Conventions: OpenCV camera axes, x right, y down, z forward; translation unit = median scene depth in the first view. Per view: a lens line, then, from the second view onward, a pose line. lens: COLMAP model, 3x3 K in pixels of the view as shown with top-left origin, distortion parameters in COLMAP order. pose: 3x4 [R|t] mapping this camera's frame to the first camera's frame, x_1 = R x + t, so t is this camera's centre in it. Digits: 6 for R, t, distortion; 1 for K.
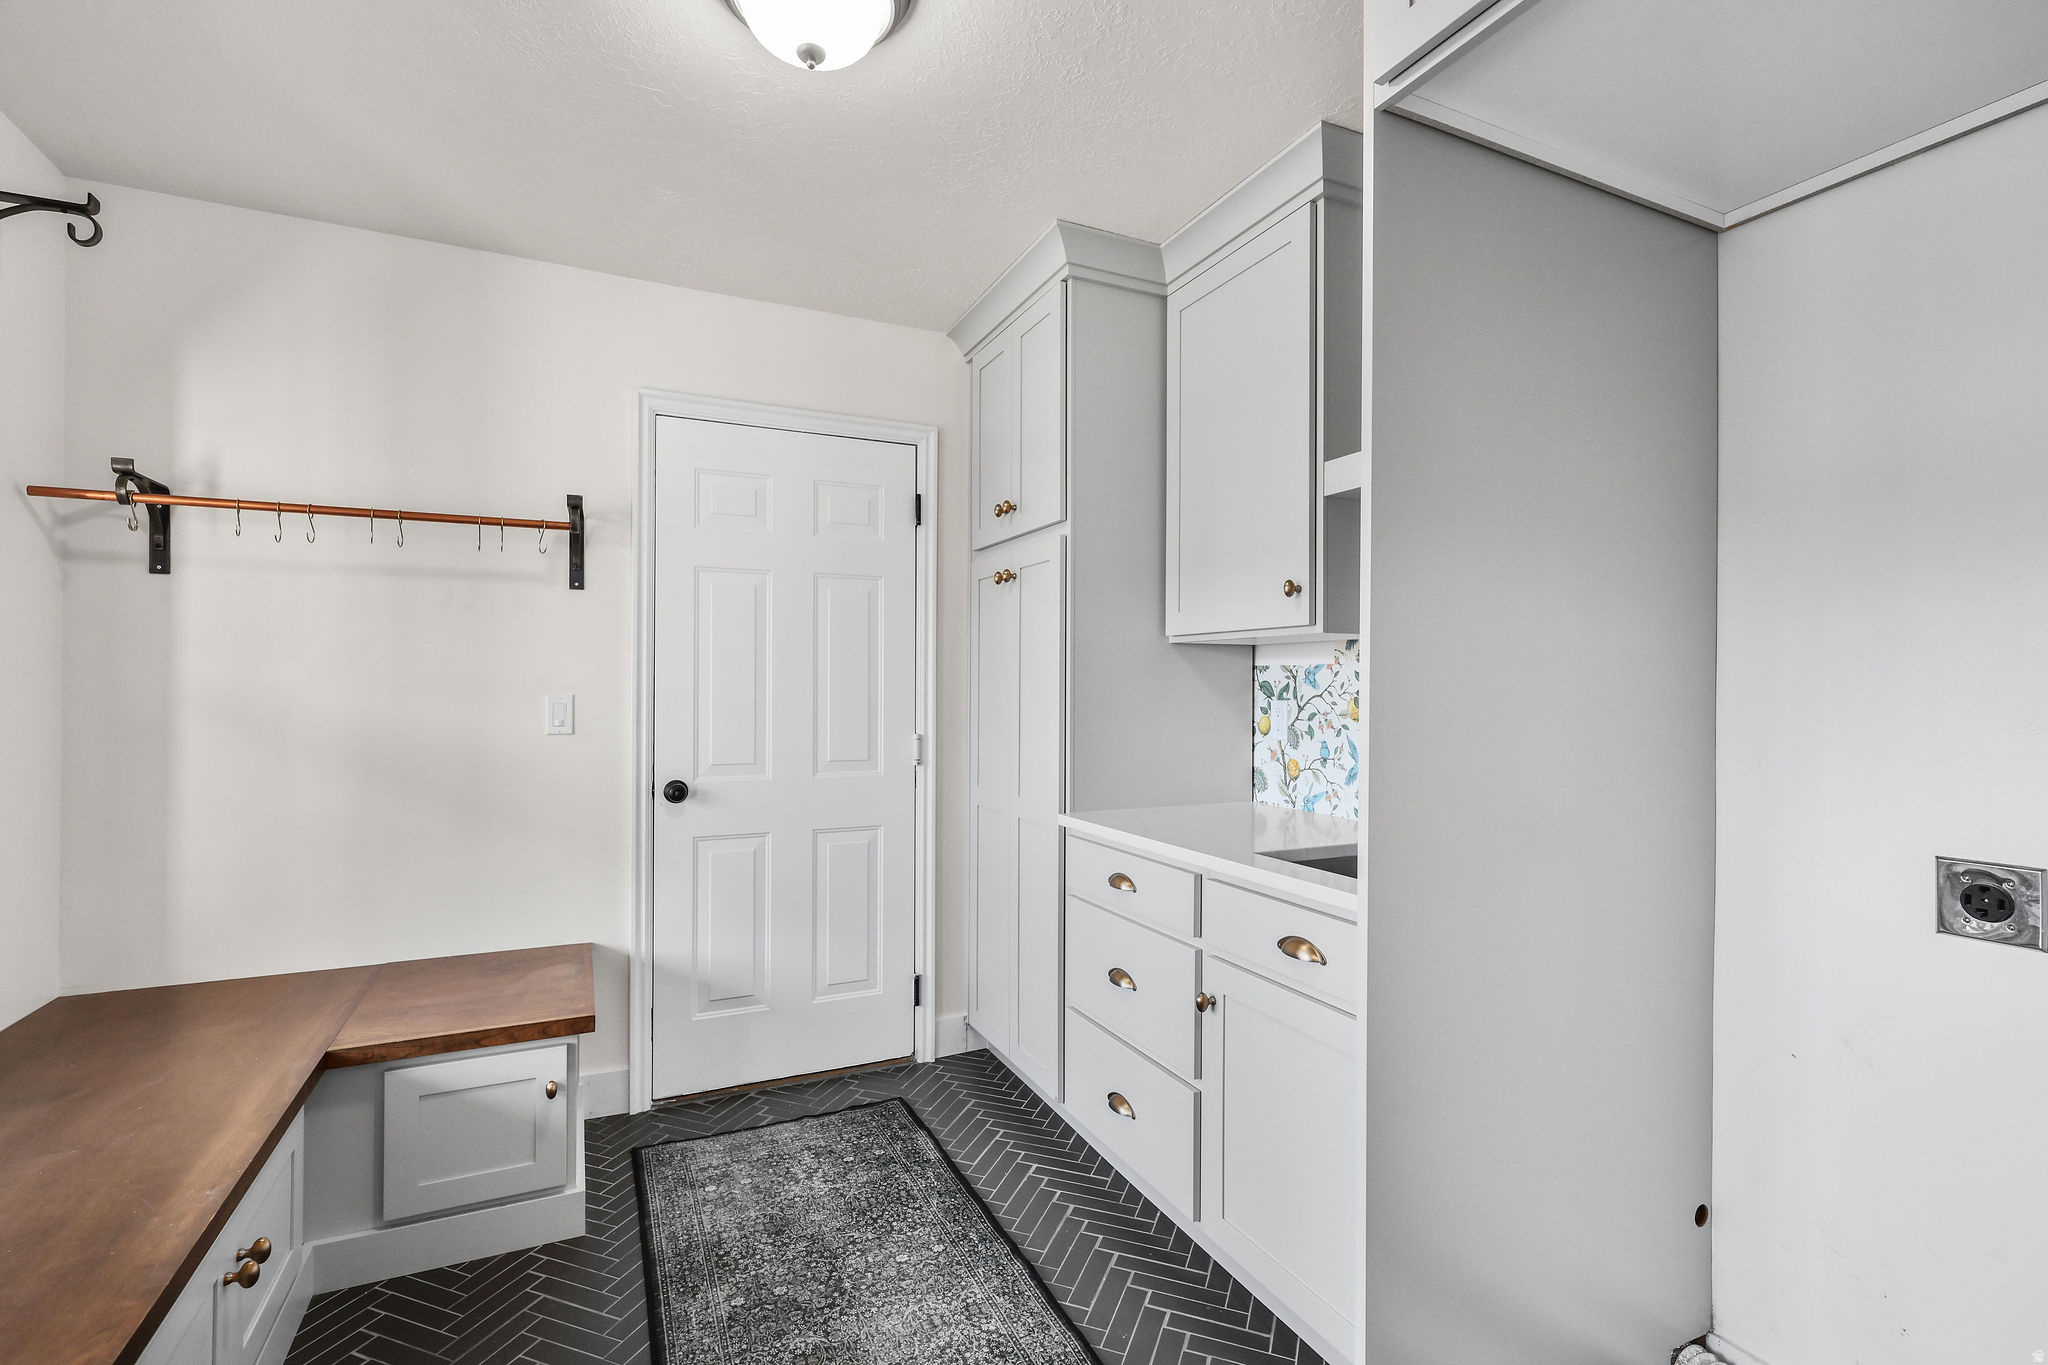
lens RADIAL K [[922.8, 0, 1018.8], [0, 922.8, 699.3], [0, 0, 1]] dist [-0.001803, 0.000173]
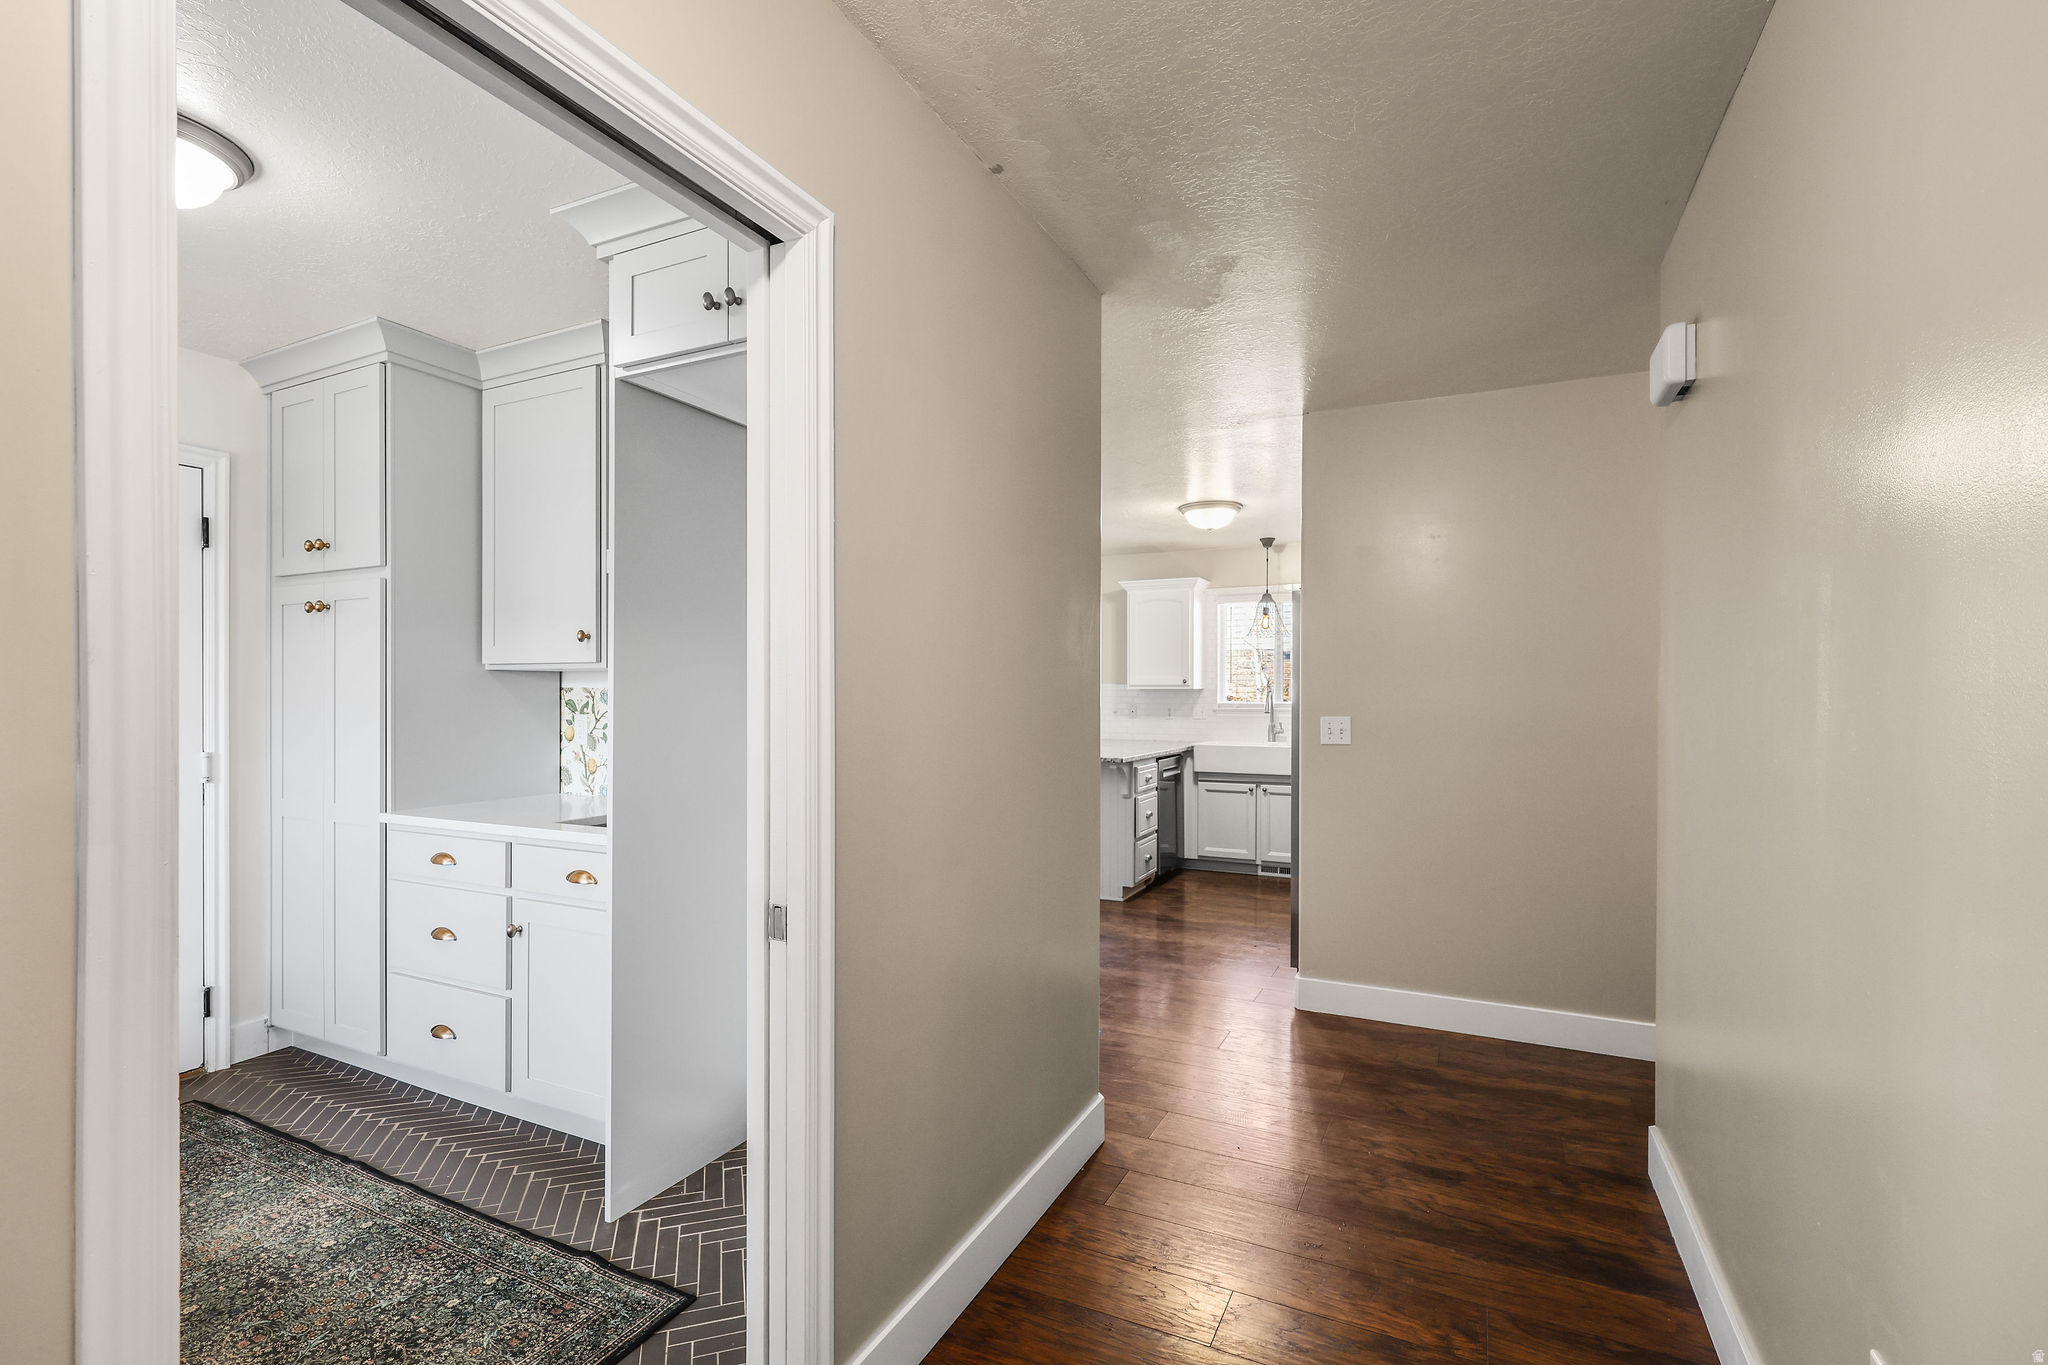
lens RADIAL K [[940.9, 0, 1021.9], [0, 940.9, 690.8], [0, 0, 1]] dist [0.001652, 0.000584]
pose [[0.780726, -0.000622, 0.624873, -0.066927], [0.010883, 0.999861, -0.012602, -0.008751], [-0.624779, 0.016639, 0.780624, -0.450715]]
